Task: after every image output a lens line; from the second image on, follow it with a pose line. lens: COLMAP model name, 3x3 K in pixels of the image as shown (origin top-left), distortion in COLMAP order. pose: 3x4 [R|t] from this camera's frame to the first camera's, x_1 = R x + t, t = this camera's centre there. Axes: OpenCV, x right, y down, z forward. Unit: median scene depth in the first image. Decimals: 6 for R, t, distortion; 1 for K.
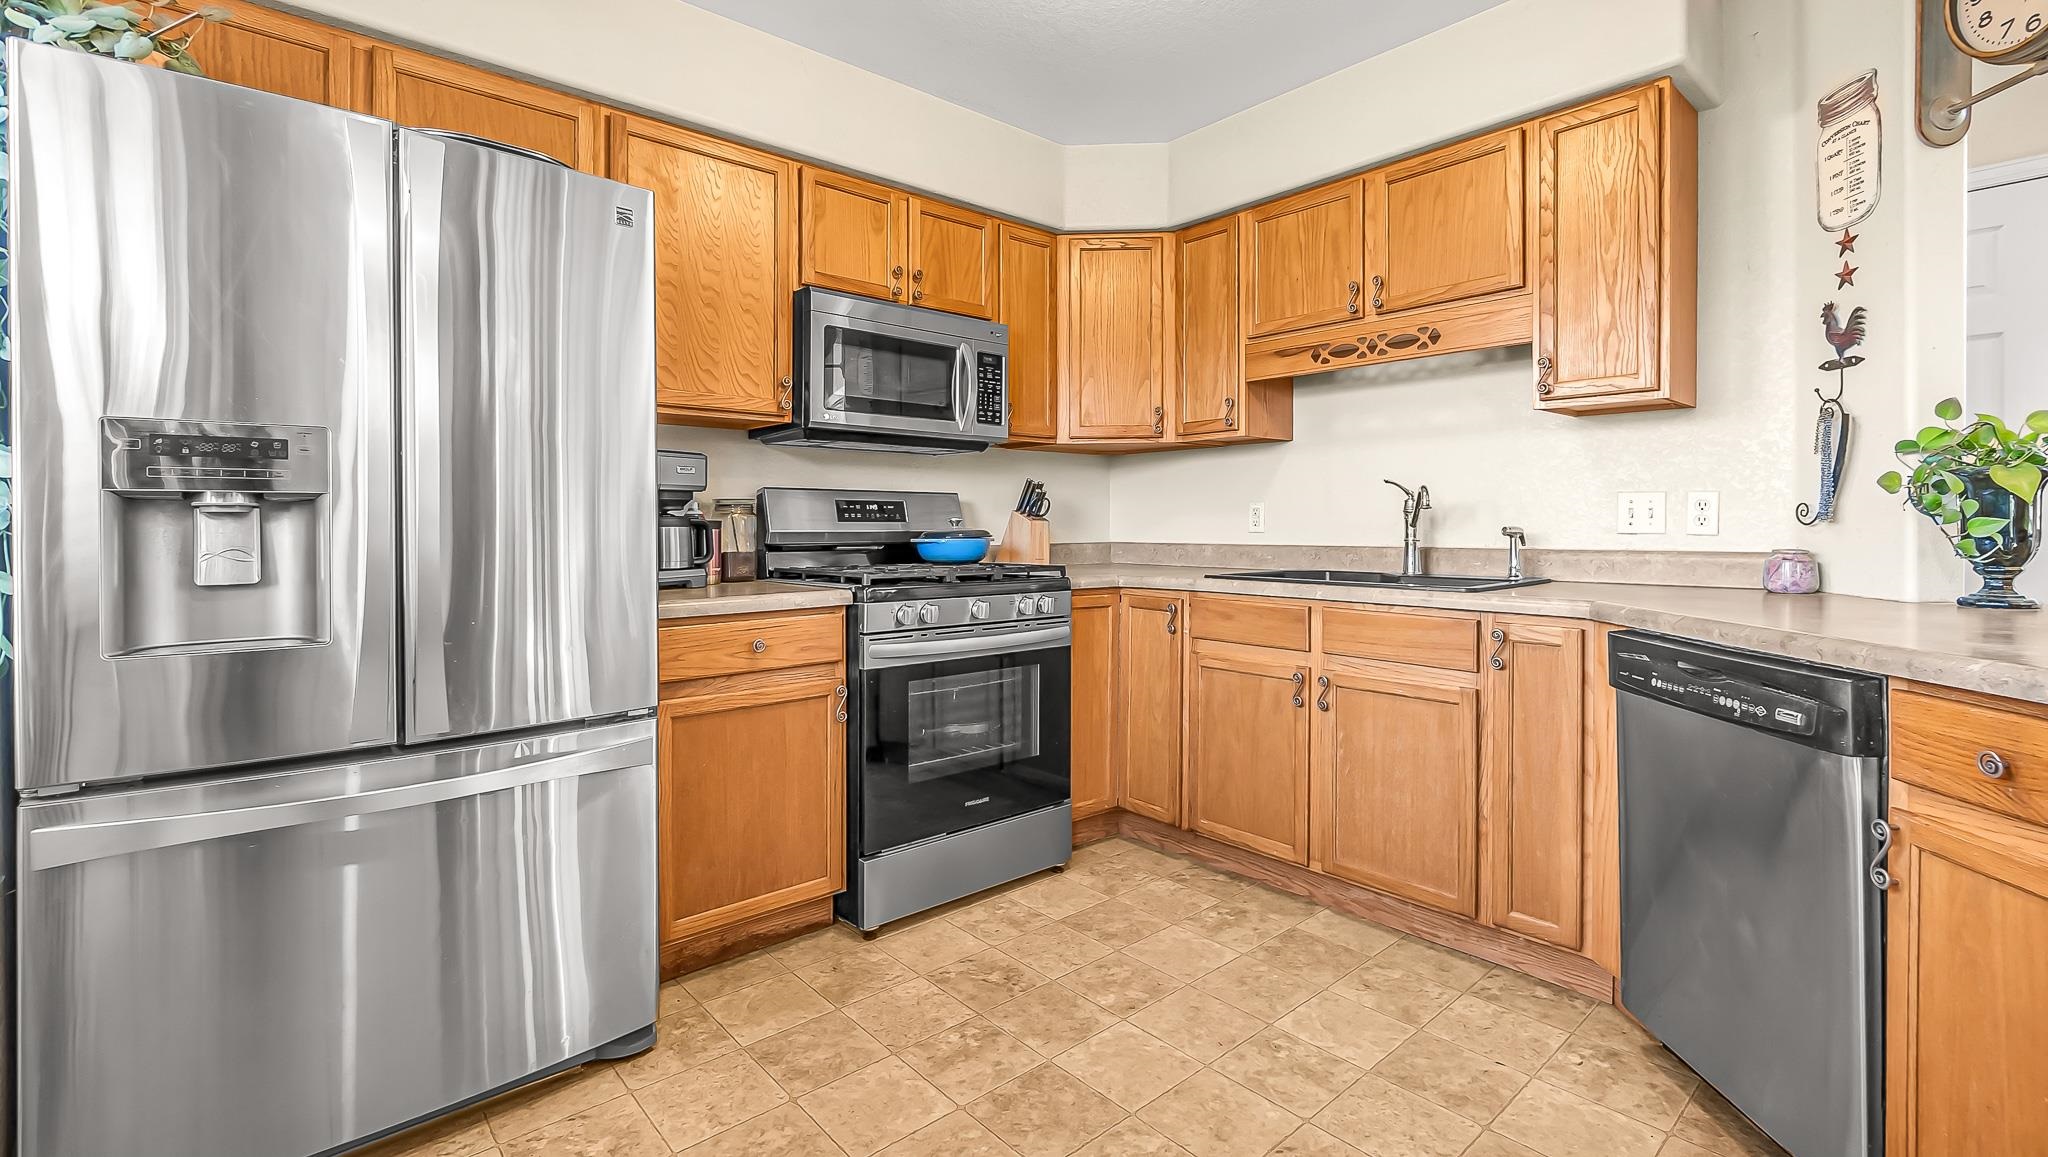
lens RADIAL K [[902.9, 0, 1024.5], [0, 902.9, 534.7], [0, 0, 1]] dist [-0.028574, 0.014871]
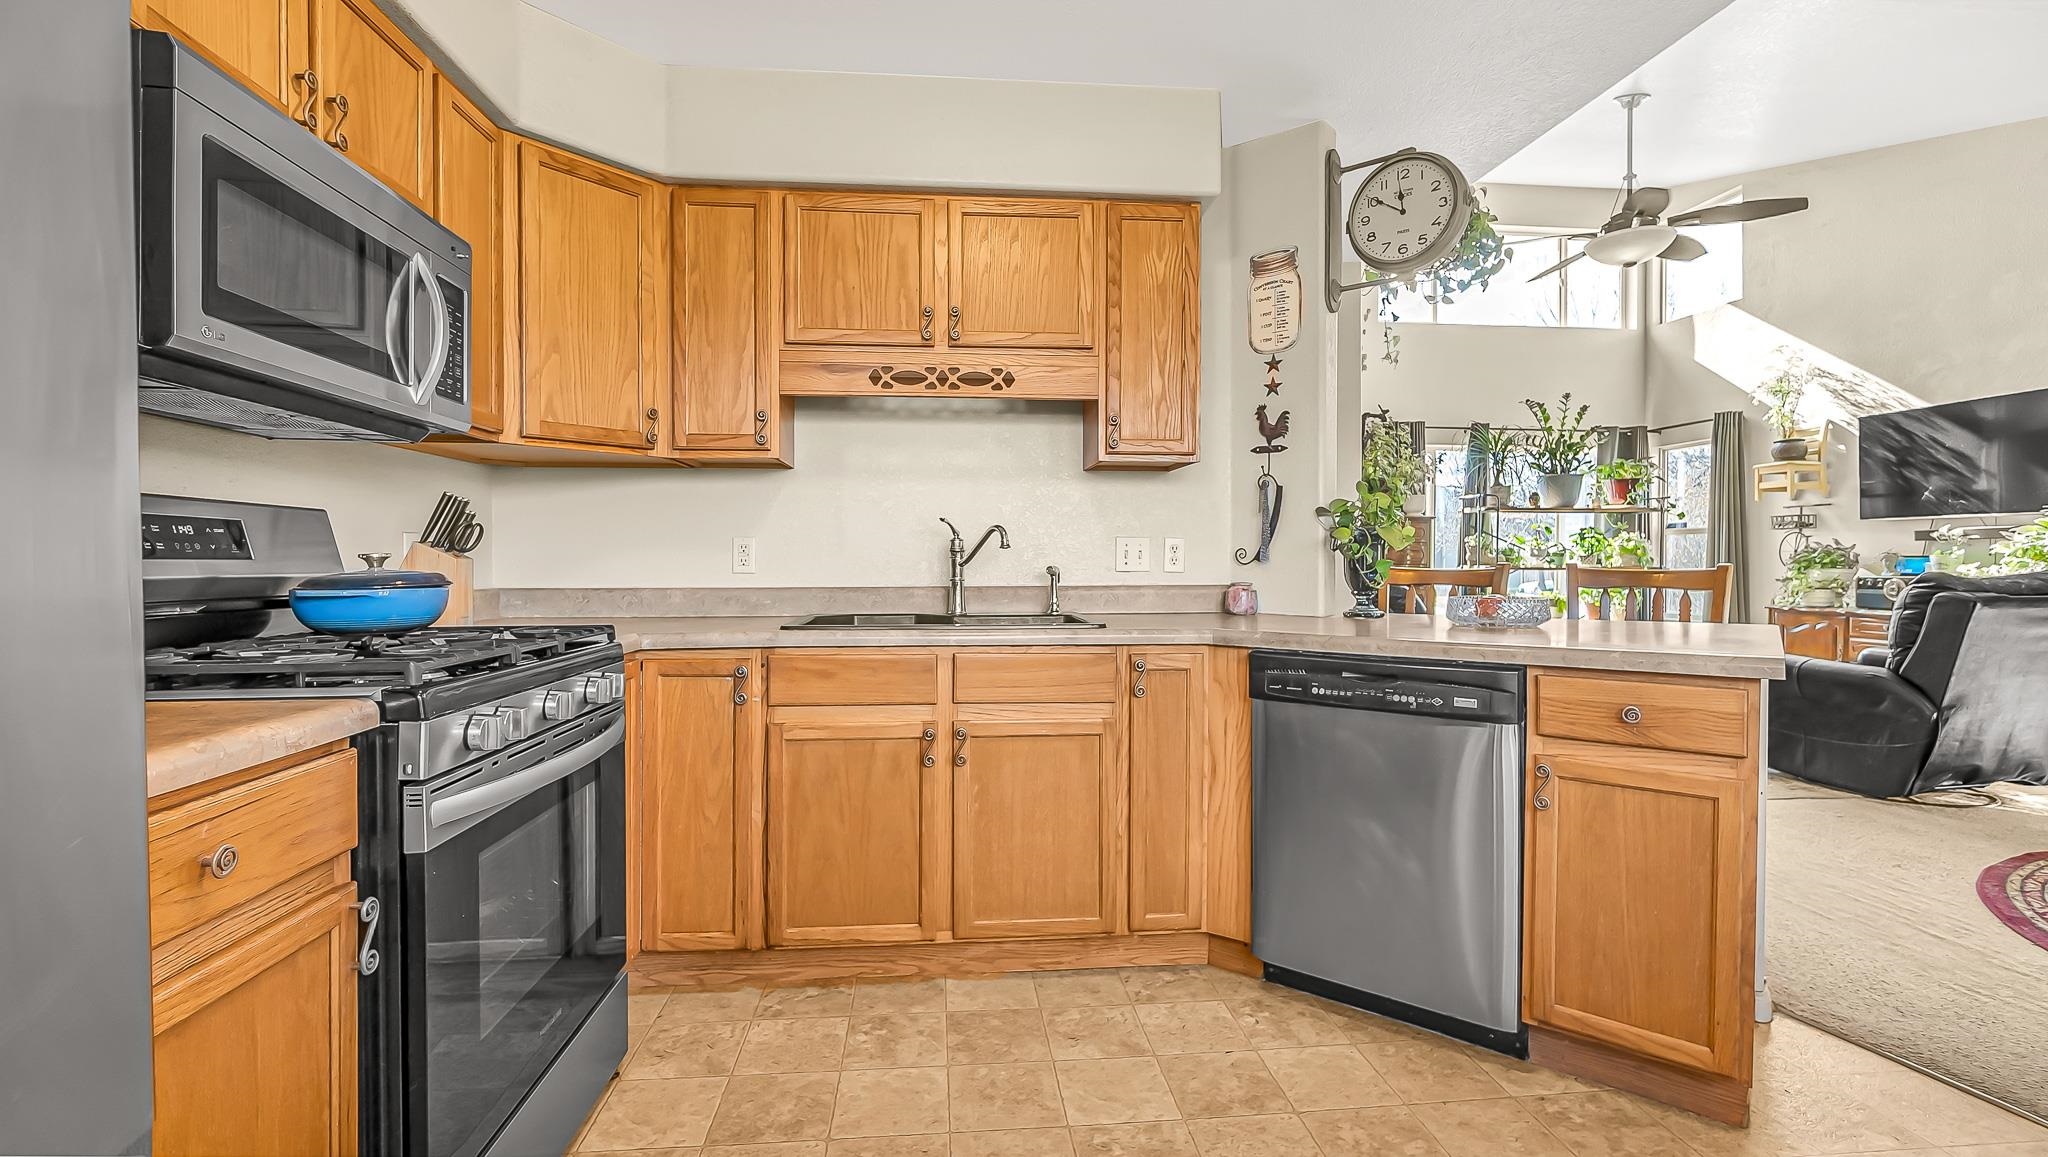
lens RADIAL K [[878.9, 0, 1024.0], [0, 878.9, 578.5], [0, 0, 1]] dist [-0.000026, 0.000080]
pose [[0.584308, -0.013560, 0.811419, -0.354879], [0.008409, 0.999908, 0.010655, -0.005503], [-0.811488, 0.000598, 0.584368, 0.411603]]
